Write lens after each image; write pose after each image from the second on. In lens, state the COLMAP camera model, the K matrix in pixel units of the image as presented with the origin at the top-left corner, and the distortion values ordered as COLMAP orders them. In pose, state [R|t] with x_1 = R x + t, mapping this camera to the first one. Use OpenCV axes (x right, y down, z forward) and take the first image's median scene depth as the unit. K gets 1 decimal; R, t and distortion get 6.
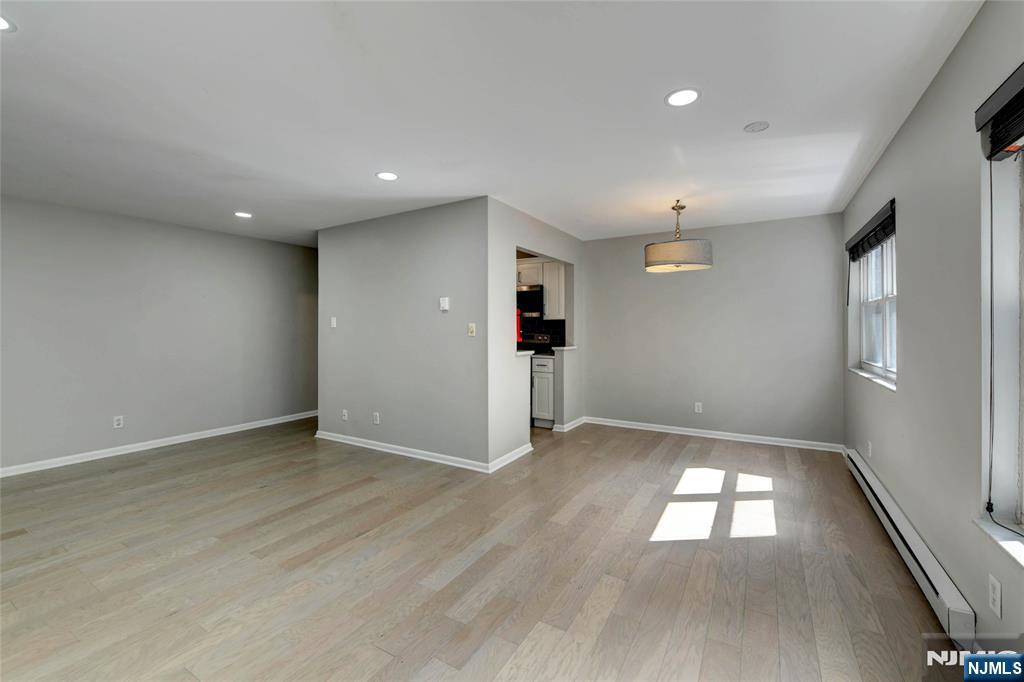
lens RADIAL K [[418.3, 0, 515.7], [0, 418.3, 339.9], [0, 0, 1]] dist [-0.001169, -0.000608]
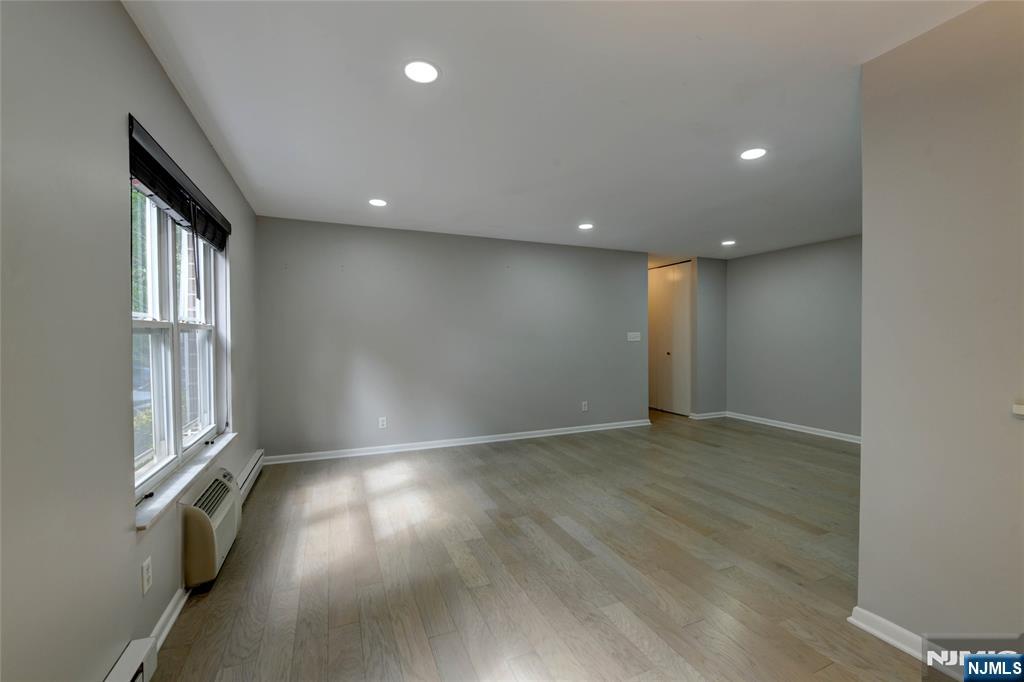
lens RADIAL K [[425.9, 0, 523.9], [0, 425.9, 336.3], [0, 0, 1]] dist [-0.001429, -0.000325]
pose [[-0.576594, 0.003401, -0.817023, 0.871928], [-0.019430, 0.999651, 0.017874, -0.042309], [0.816799, 0.026181, -0.576327, 1.433866]]
